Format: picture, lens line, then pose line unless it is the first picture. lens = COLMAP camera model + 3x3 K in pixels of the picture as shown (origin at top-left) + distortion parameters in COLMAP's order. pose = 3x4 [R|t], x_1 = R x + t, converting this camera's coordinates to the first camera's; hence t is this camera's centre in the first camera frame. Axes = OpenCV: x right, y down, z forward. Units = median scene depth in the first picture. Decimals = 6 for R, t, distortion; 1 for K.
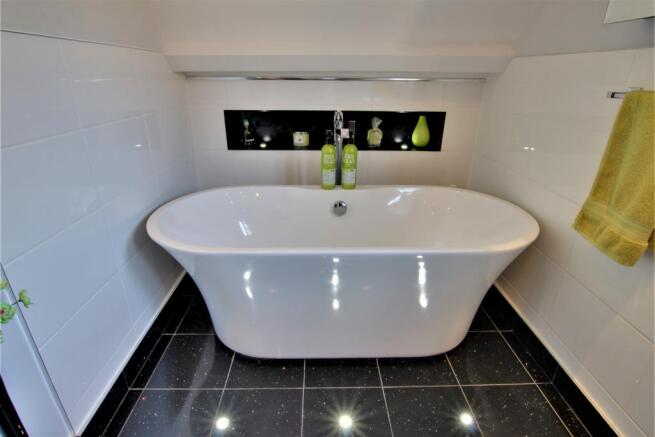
lens RADIAL K [[332.6, 0, 327.5], [0, 332.6, 218.5], [0, 0, 1]] dist [-0.031800, 0.000587]
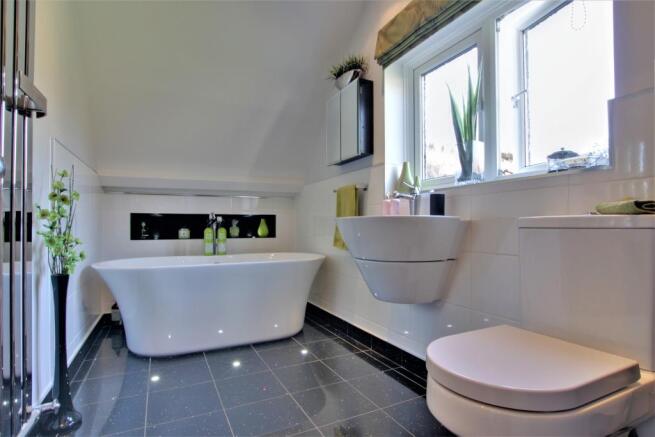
lens RADIAL K [[332.6, 0, 327.5], [0, 332.6, 218.5], [0, 0, 1]] dist [-0.031800, 0.000587]
pose [[0.903534, 0.002106, 0.428512, -0.146495], [0.181754, 0.903700, -0.387675, 0.425756], [-0.388063, 0.428161, 0.816140, -0.534152]]
